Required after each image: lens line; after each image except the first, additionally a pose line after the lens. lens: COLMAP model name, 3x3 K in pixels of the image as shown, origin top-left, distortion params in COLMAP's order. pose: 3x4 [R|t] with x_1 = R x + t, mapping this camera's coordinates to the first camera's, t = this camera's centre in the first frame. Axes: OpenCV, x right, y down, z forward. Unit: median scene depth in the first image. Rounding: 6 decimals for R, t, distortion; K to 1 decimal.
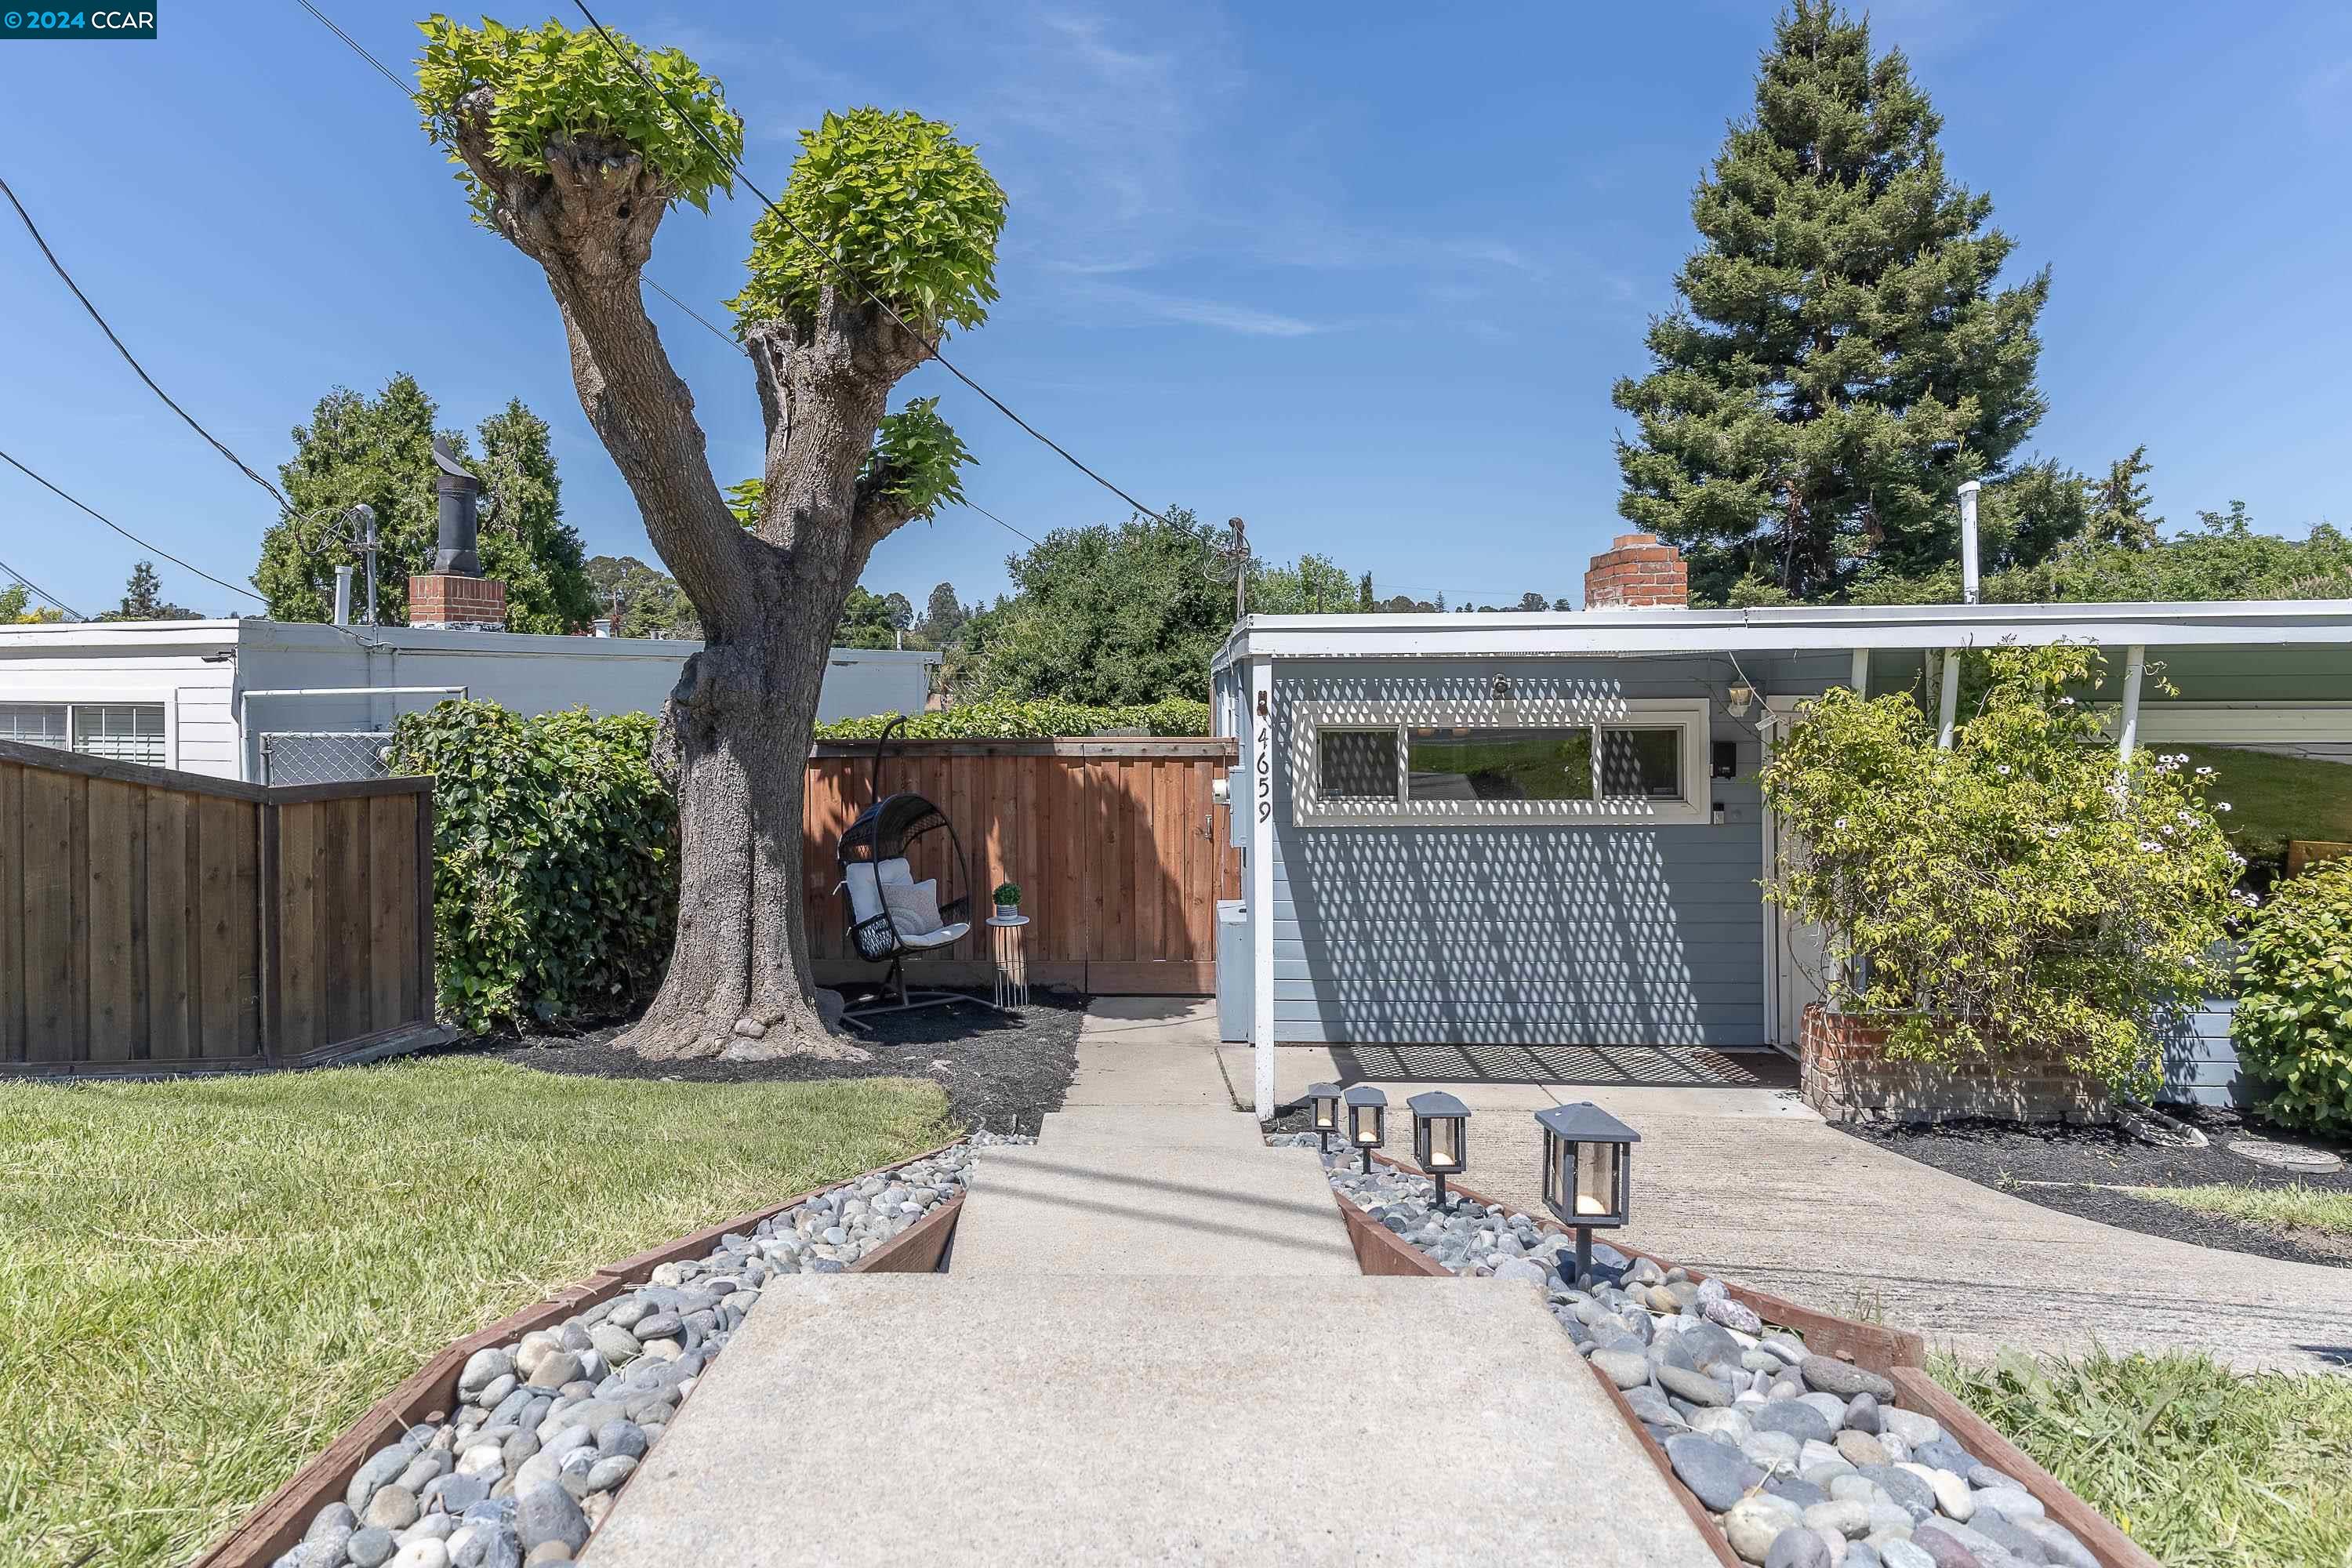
lens RADIAL K [[1256.5, 0, 1176.2], [0, 1256.5, 768.4], [0, 0, 1]] dist [0.003284, 0.001614]
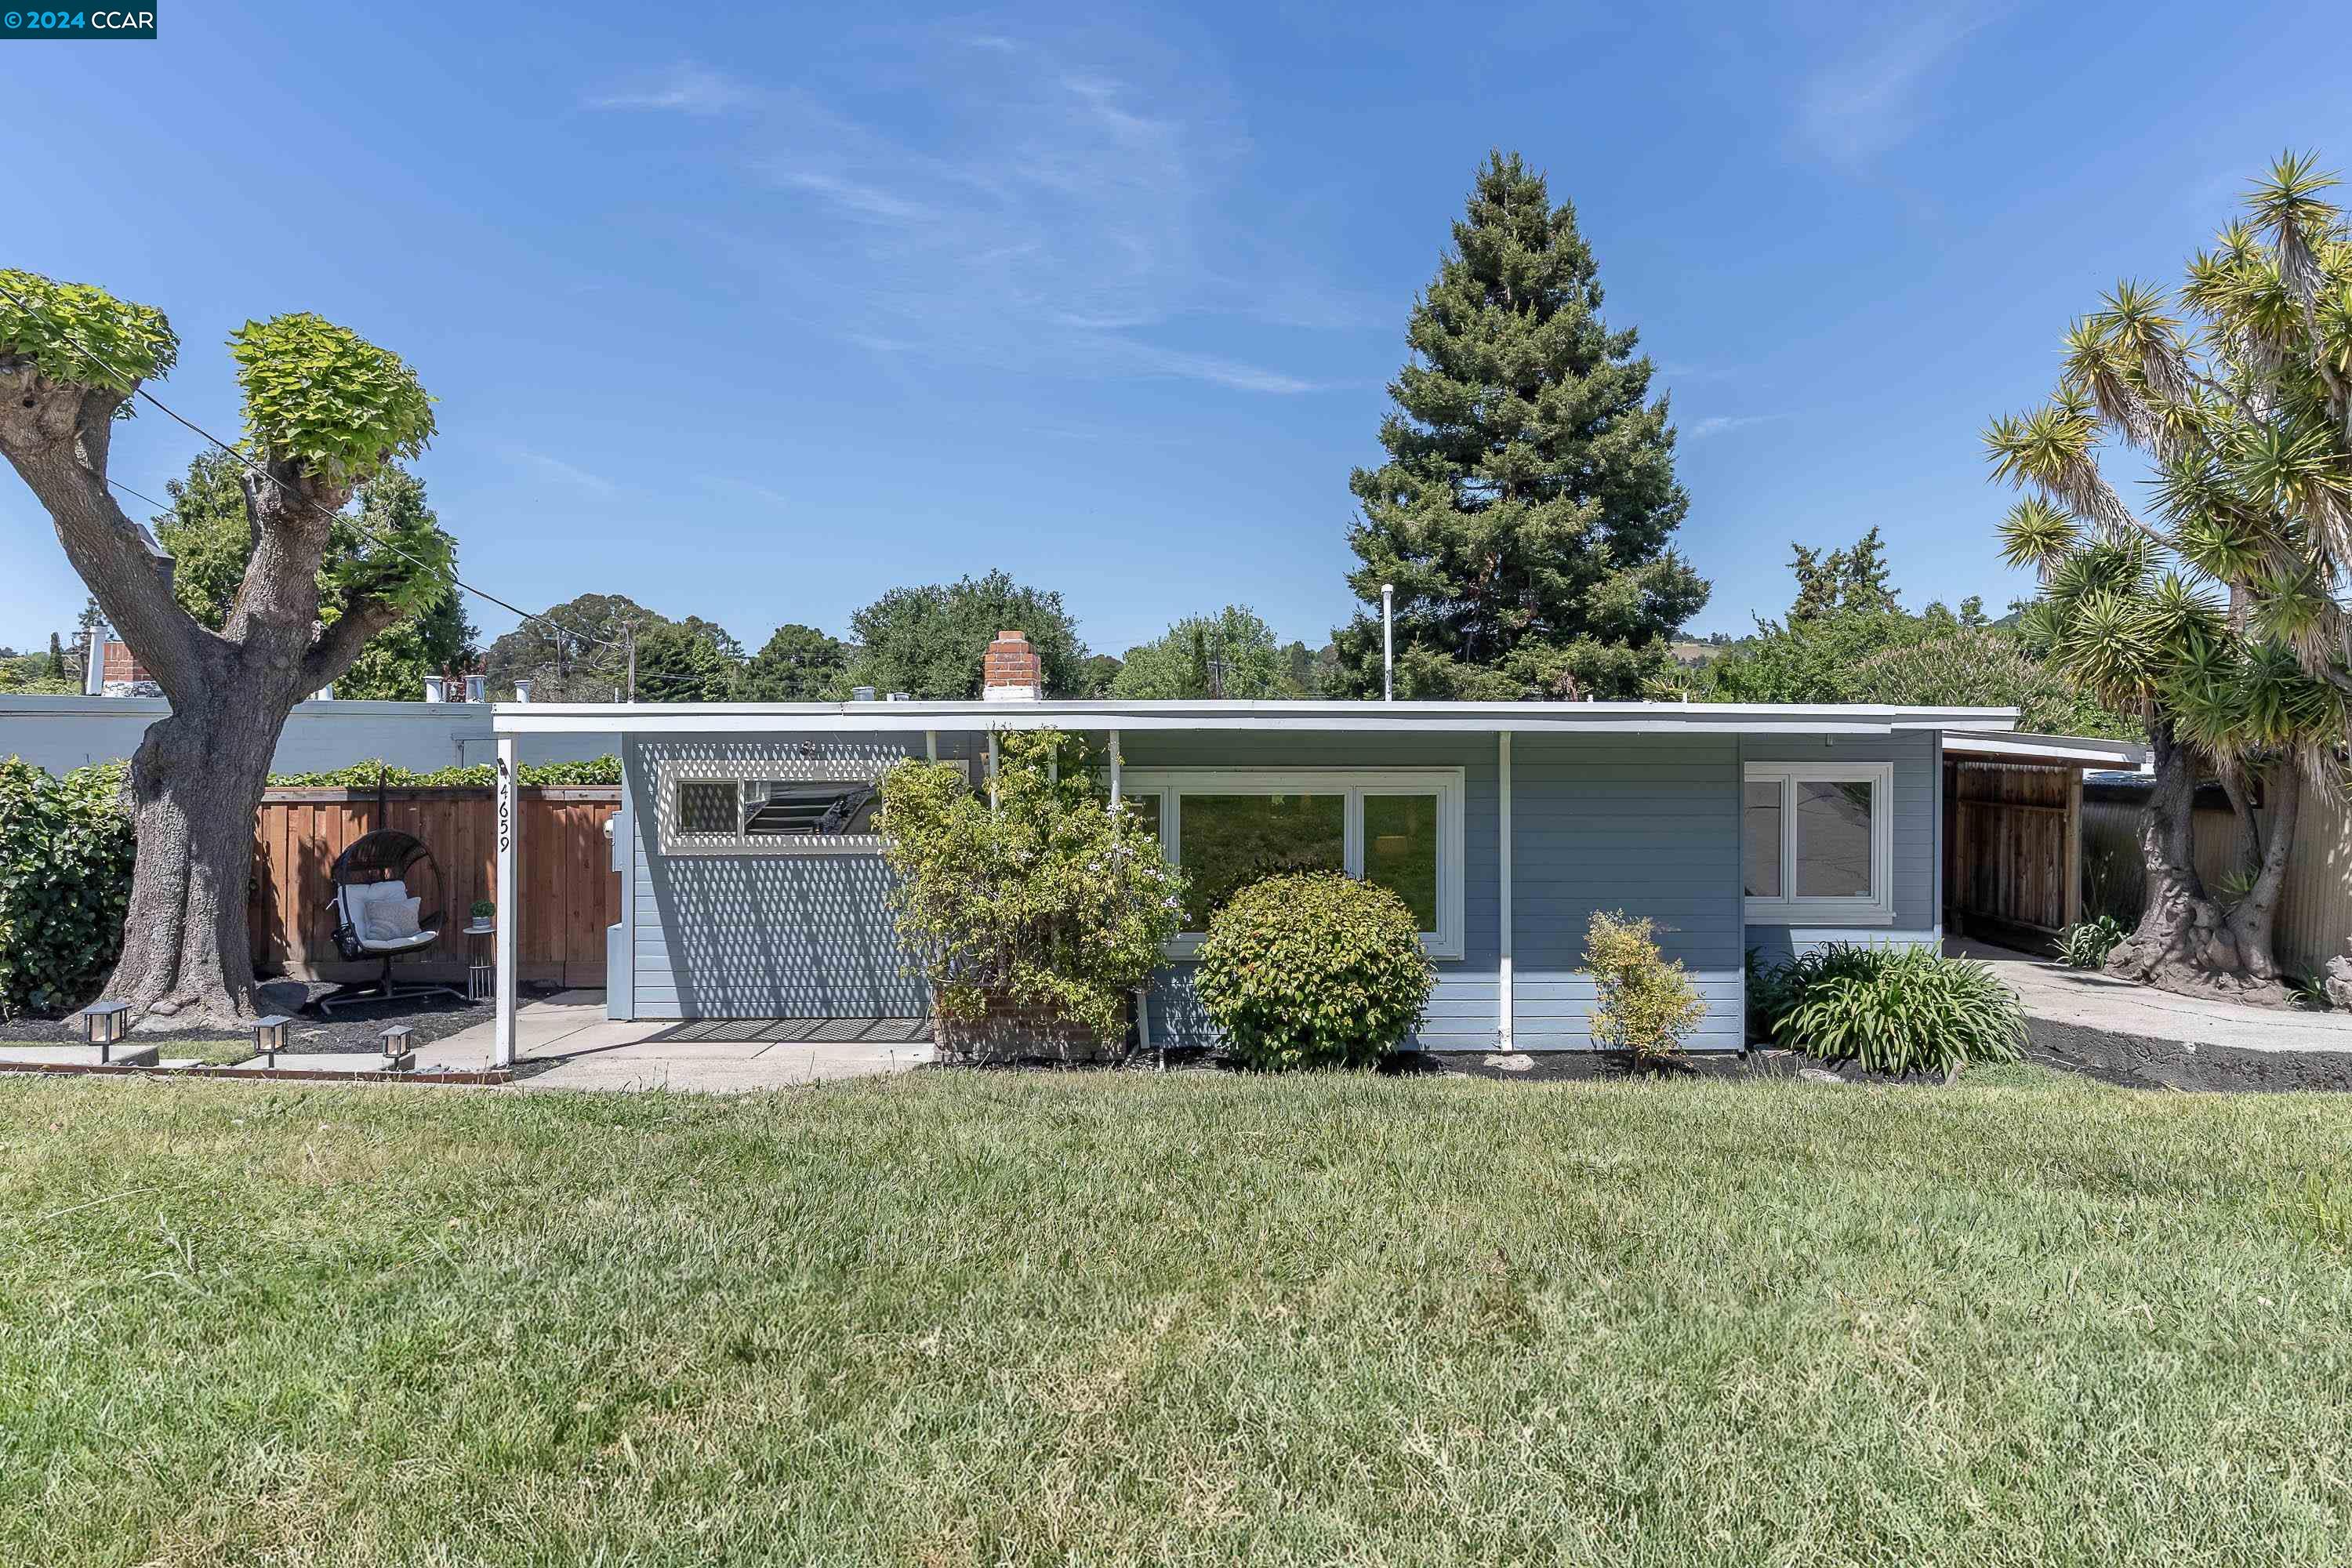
lens RADIAL K [[1163.4, 0, 1176.0], [0, 1163.4, 784.0], [0, 0, 1]] dist [0.001936, 0.000876]
pose [[0.997421, 0.002850, 0.071713, 0.494598], [-0.001700, 0.999869, -0.016095, -0.008878], [-0.071749, 0.015931, 0.997295, -0.237492]]
